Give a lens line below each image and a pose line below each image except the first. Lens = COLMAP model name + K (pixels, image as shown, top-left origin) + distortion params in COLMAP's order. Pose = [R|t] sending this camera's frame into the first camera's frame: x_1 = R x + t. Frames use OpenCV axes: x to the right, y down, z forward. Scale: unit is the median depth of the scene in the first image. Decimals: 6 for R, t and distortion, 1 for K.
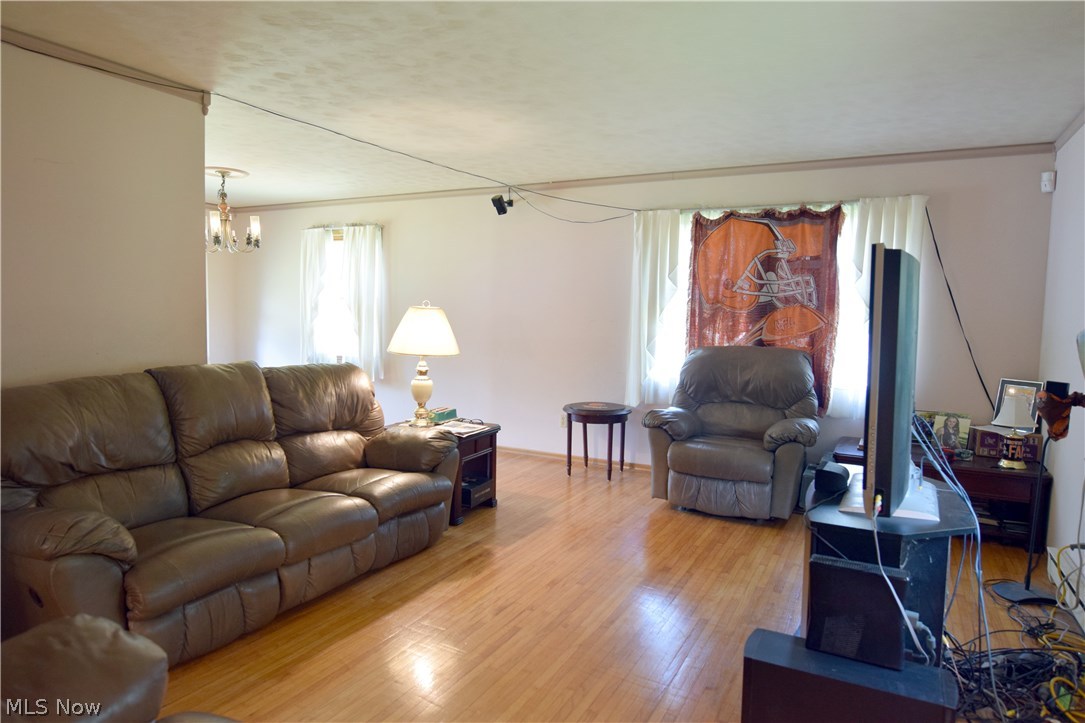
lens RADIAL K [[661.6, 0, 535.9], [0, 661.6, 361.1], [0, 0, 1]] dist [-0.018824, 0.000368]
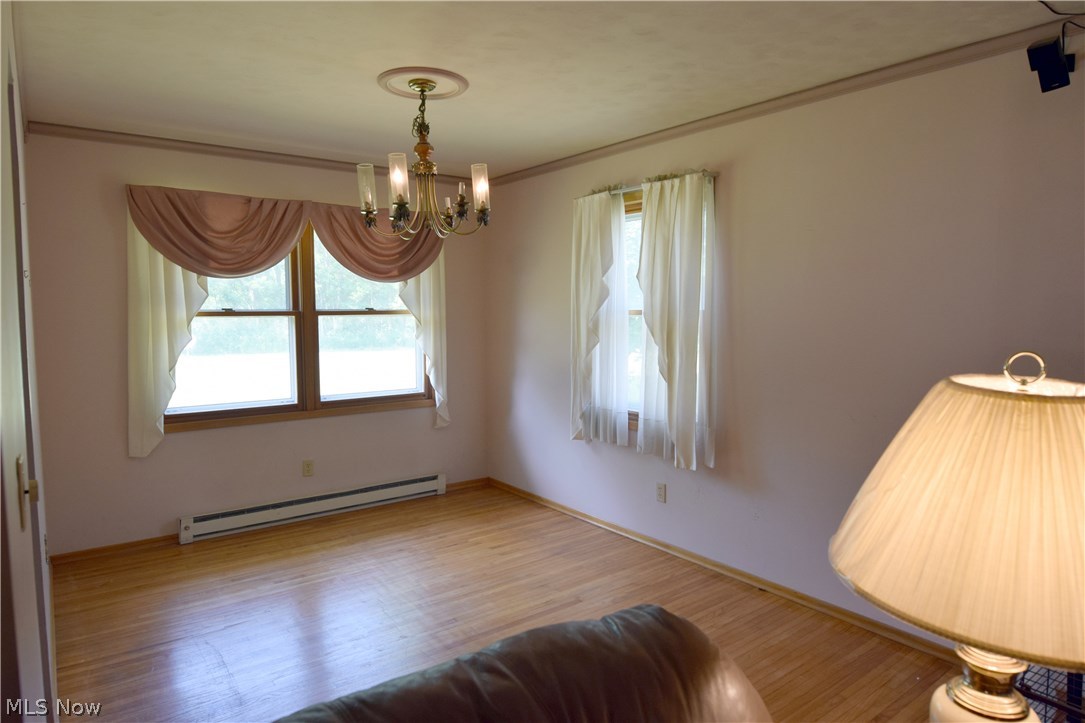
lens RADIAL K [[661.6, 0, 539.4], [0, 661.6, 361.1], [0, 0, 1]] dist [-0.018824, 0.000368]
pose [[0.908868, 0.010984, -0.416940, -0.139977], [-0.012020, 0.999928, 0.000142, -0.055366], [0.416912, 0.004882, 0.908934, 0.468806]]
